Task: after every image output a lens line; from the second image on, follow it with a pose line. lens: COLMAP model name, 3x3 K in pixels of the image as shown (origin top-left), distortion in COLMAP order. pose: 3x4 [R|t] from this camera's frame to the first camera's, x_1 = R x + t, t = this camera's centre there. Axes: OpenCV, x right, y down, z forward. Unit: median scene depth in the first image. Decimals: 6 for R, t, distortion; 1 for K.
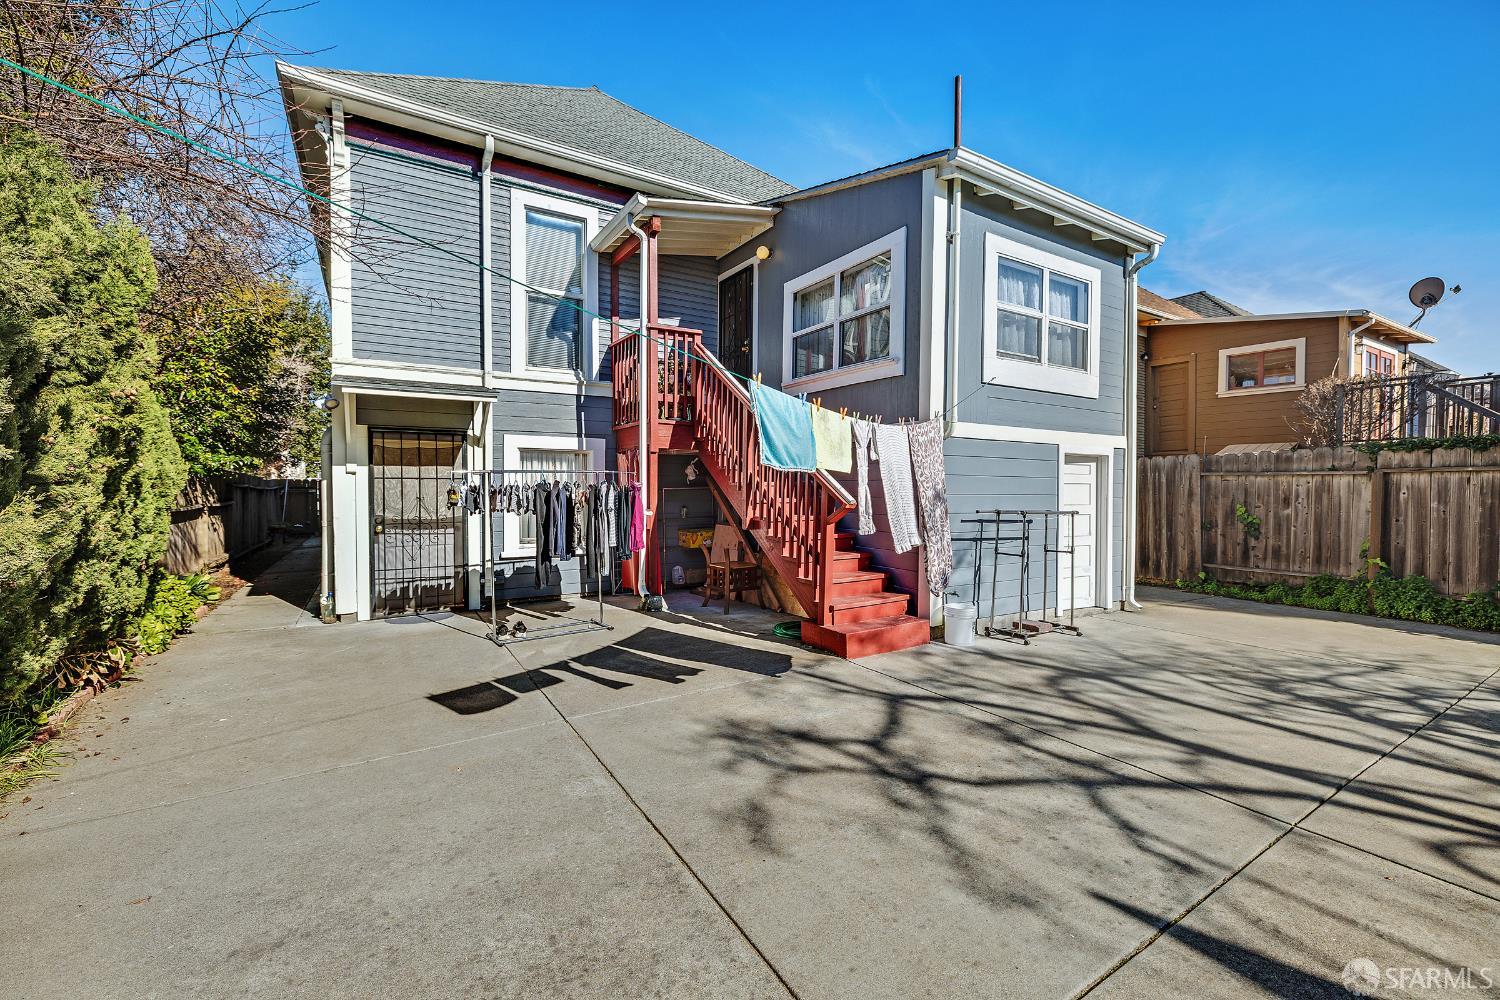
lens RADIAL K [[624.5, 0, 755.2], [0, 624.5, 497.7], [0, 0, 1]] dist [-0.001702, -0.000391]
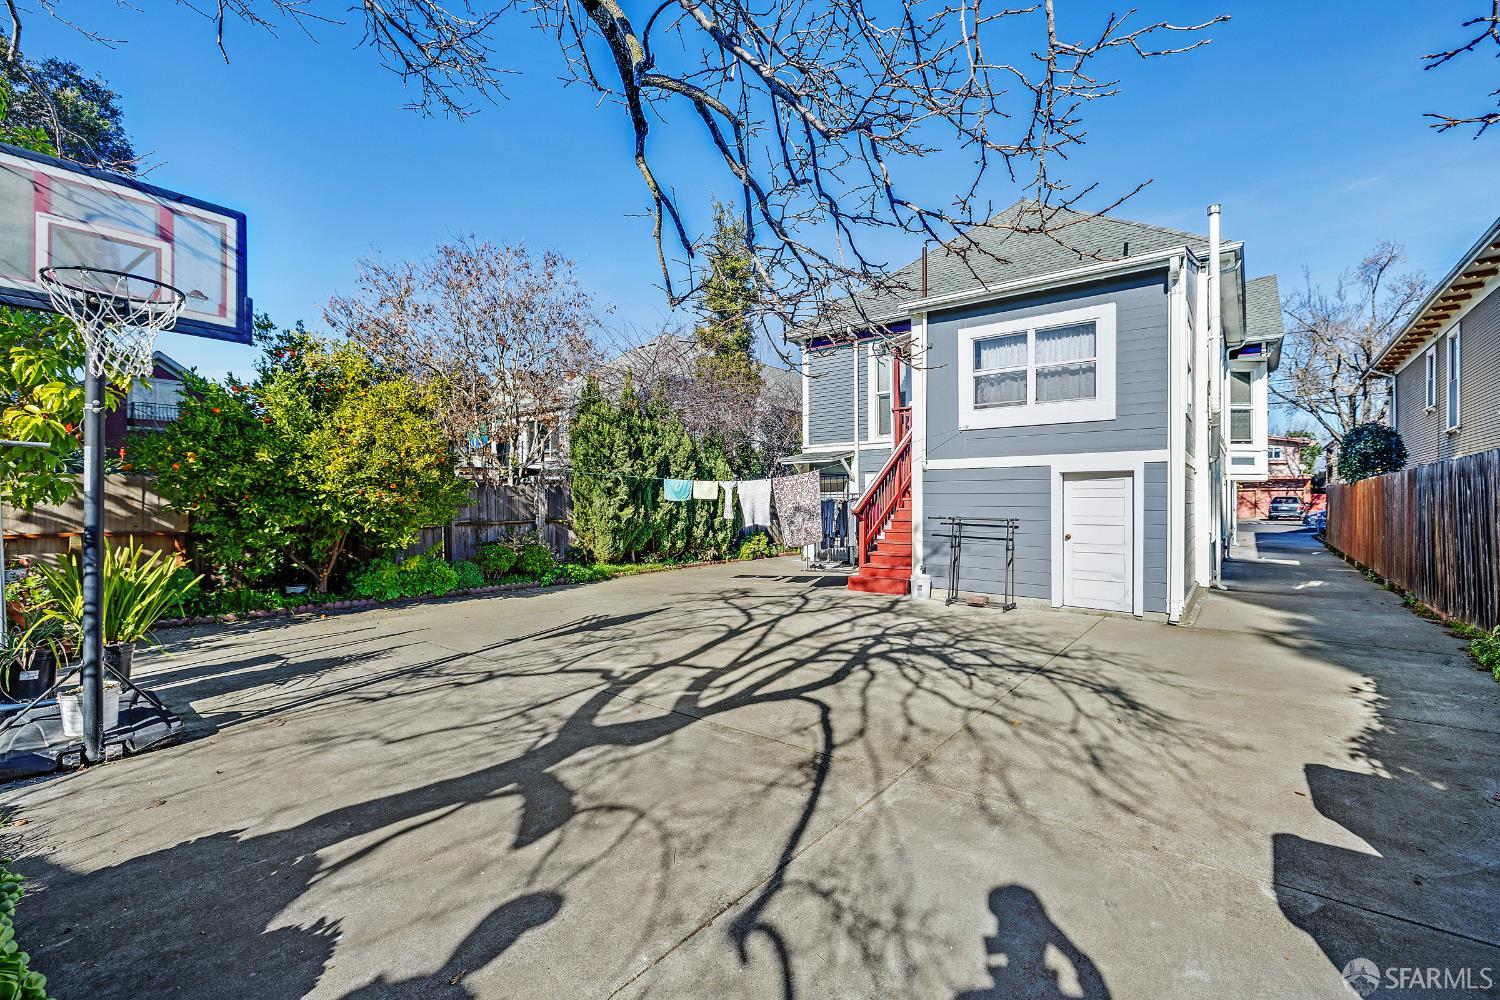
lens RADIAL K [[624.5, 0, 755.1], [0, 624.5, 499.9], [0, 0, 1]] dist [-0.001702, -0.000391]
pose [[0.345964, -0.005455, -0.938232, 1.316419], [-0.007109, 0.999939, -0.008435, -0.003711], [0.938221, 0.009588, 0.345904, 0.030822]]
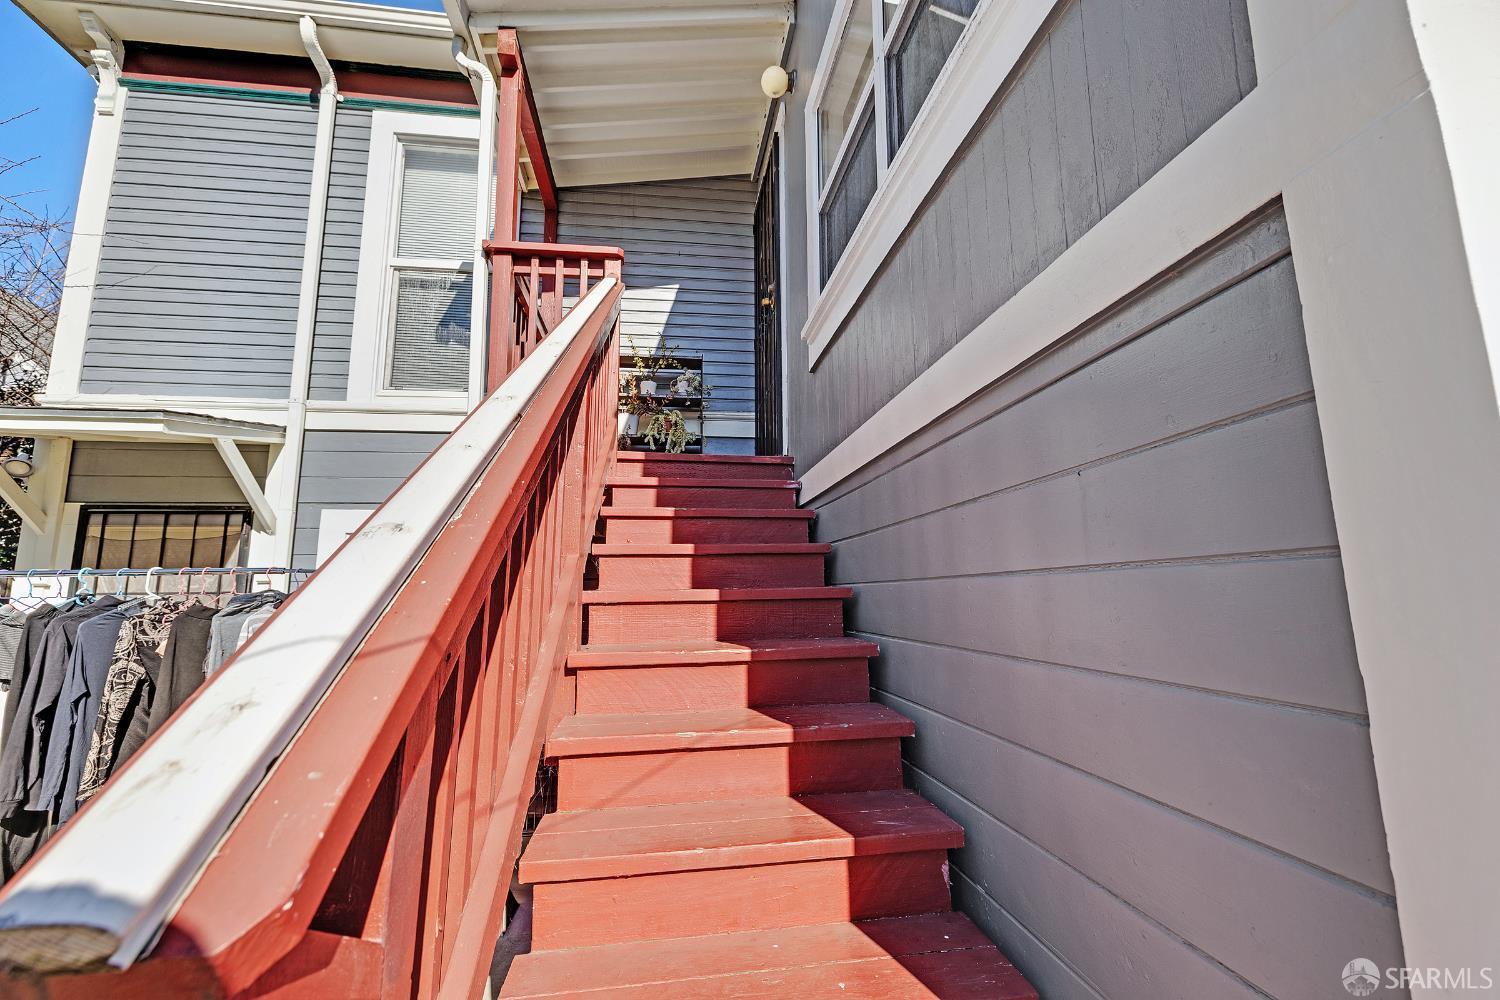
lens RADIAL K [[624.5, 0, 751.6], [0, 624.5, 504.0], [0, 0, 1]] dist [-0.001702, -0.000391]
pose [[0.915589, -0.072303, -0.395561, 0.168037], [0.006513, 0.986240, -0.165194, -0.014077], [0.402062, 0.148674, 0.903461, 0.681713]]
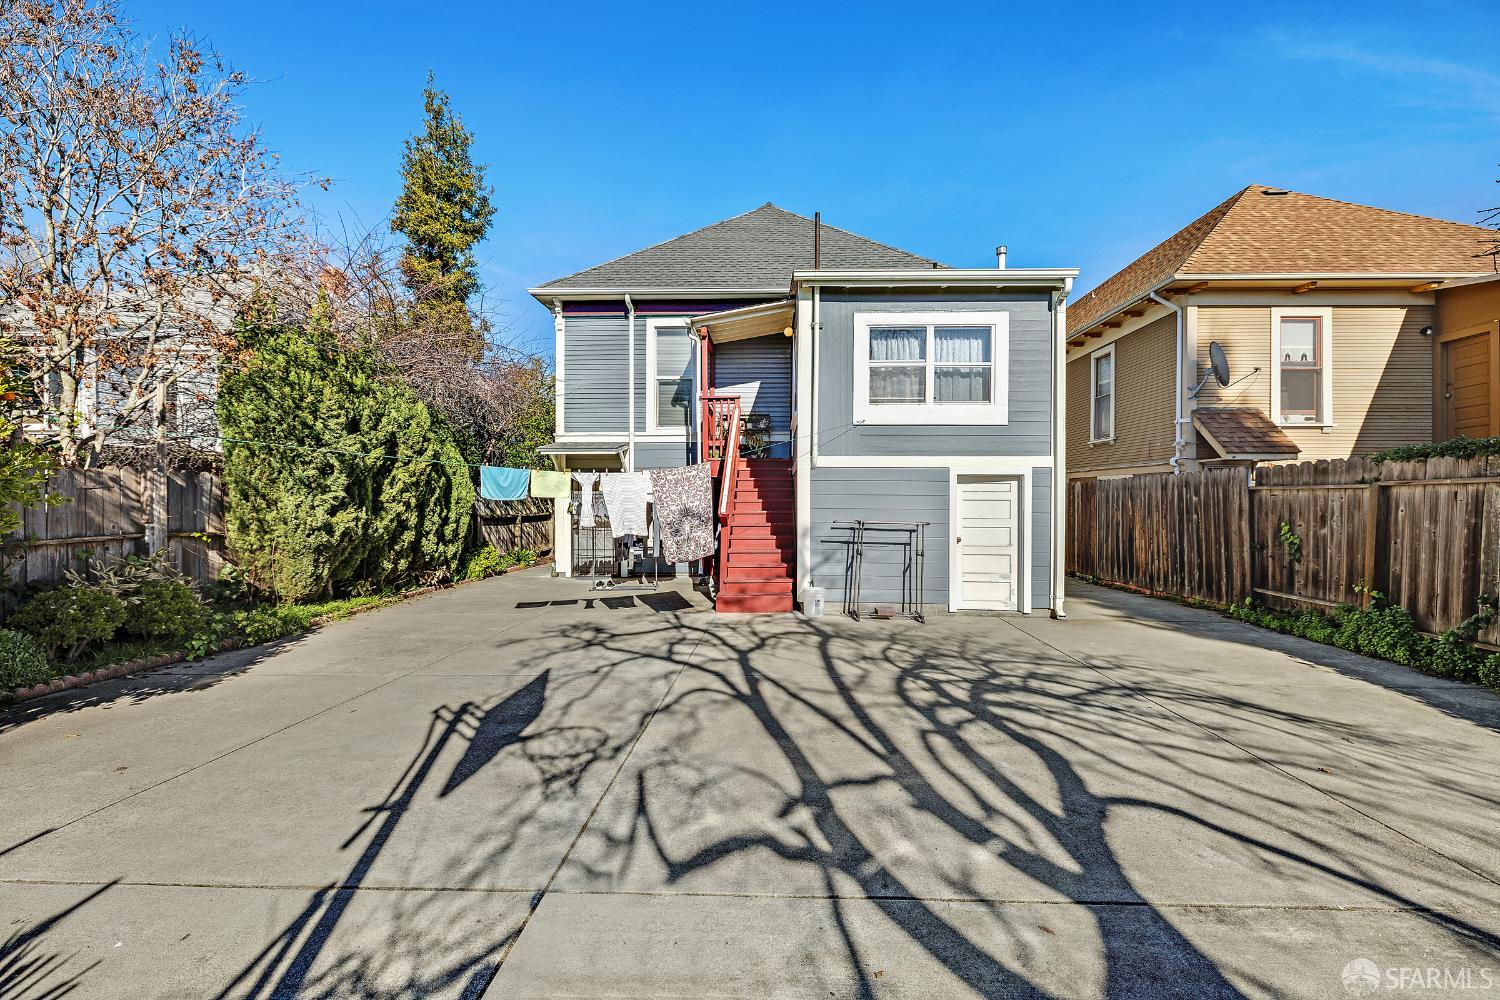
lens RADIAL K [[624.5, 0, 755.3], [0, 624.5, 500.8], [0, 0, 1]] dist [-0.001702, -0.000391]
pose [[0.828338, -0.002095, -0.560225, 0.780075], [-0.007786, 0.999853, -0.015252, -0.000449], [0.560175, 0.016996, 0.828200, -0.182136]]
